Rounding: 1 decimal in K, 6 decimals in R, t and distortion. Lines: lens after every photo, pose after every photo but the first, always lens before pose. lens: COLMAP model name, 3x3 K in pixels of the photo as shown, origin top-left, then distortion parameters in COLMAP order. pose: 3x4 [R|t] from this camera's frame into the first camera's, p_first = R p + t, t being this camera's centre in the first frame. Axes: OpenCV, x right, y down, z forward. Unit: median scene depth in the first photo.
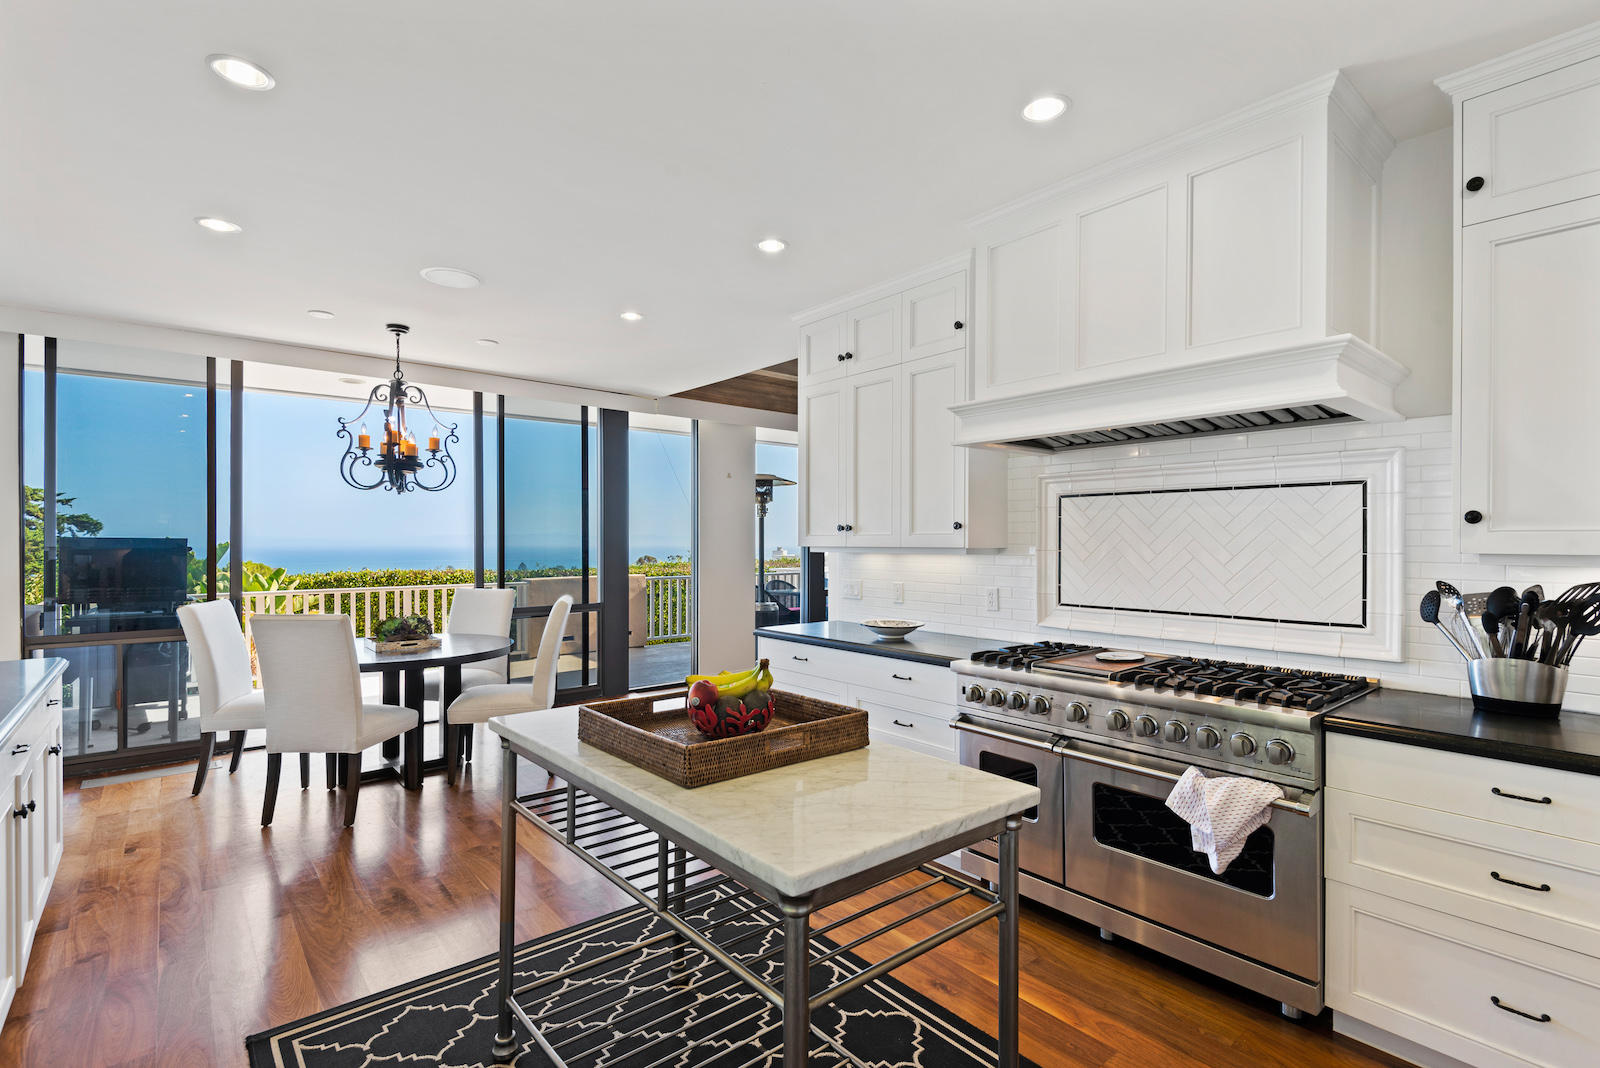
lens RADIAL K [[765.5, 0, 801.1], [0, 765.5, 537.4], [0, 0, 1]] dist [-0.002956, -0.000179]
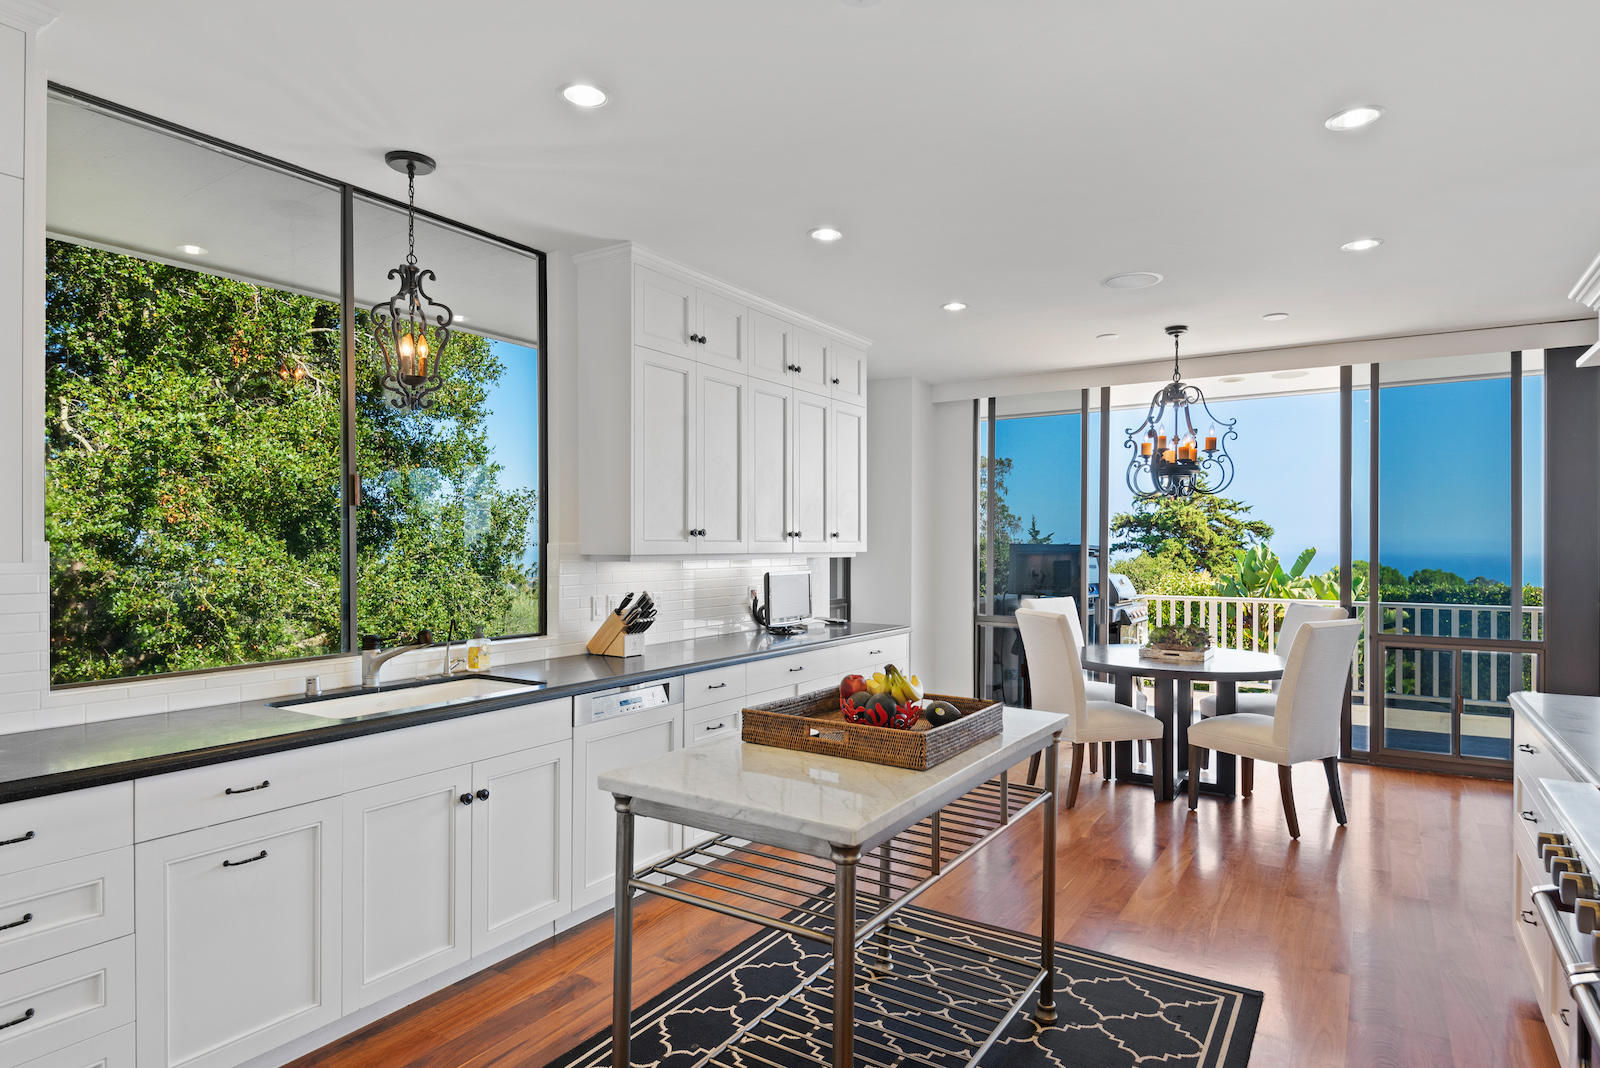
lens RADIAL K [[867.5, 0, 801.1], [0, 867.5, 539.8], [0, 0, 1]] dist [0.021318, 0.000436]
pose [[0.289223, -0.002107, -0.957259, 0.391488], [0.000222, 0.999998, -0.002135, -0.002836], [0.957262, 0.000405, 0.289223, 0.218797]]
